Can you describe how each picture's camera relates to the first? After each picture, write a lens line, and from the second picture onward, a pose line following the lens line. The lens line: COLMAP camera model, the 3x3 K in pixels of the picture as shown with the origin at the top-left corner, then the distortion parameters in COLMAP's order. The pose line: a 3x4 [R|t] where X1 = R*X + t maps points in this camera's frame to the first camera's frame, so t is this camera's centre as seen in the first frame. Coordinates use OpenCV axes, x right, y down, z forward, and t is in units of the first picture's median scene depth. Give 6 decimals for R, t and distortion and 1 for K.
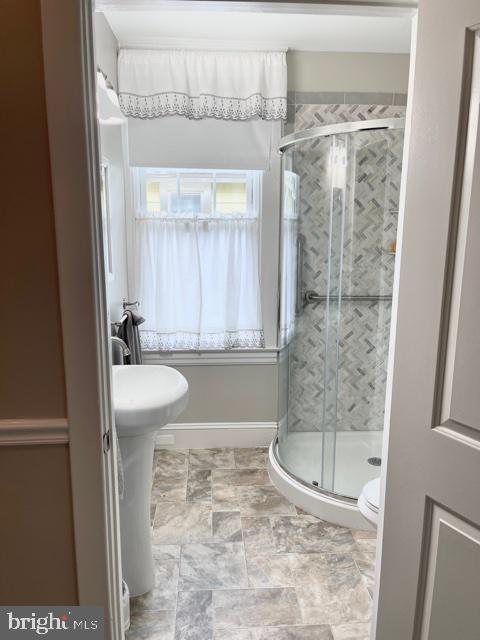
lens RADIAL K [[477.7, 0, 233.9], [0, 477.7, 319.6], [0, 0, 1]] dist [0.053056, -0.065679]
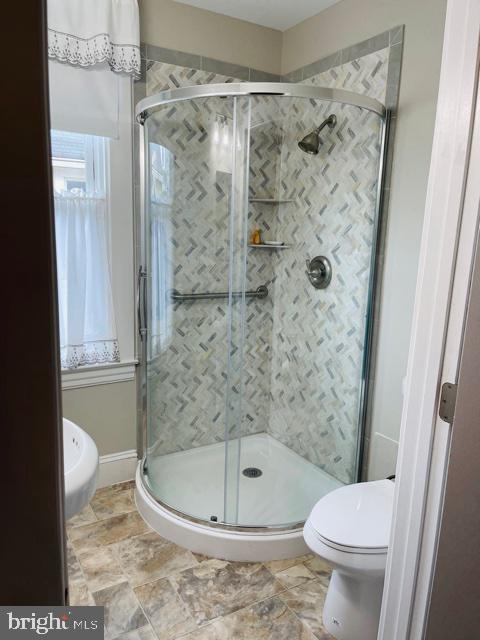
lens RADIAL K [[477.7, 0, 230.9], [0, 477.7, 321.8], [0, 0, 1]] dist [0.053056, -0.065679]
pose [[0.889165, -0.066963, 0.452660, -0.147053], [0.062578, 0.997735, 0.024674, -0.017950], [-0.453287, 0.006387, 0.891342, 0.219621]]
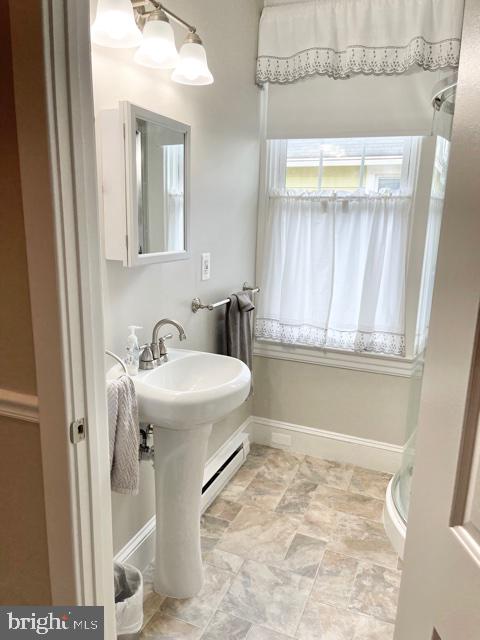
lens RADIAL K [[477.7, 0, 233.0], [0, 477.7, 324.4], [0, 0, 1]] dist [0.053056, -0.065679]
pose [[0.895255, 0.118801, -0.429425, 0.166817], [-0.105843, 0.992914, 0.054034, -0.010366], [0.432801, -0.002922, 0.901485, 0.147501]]
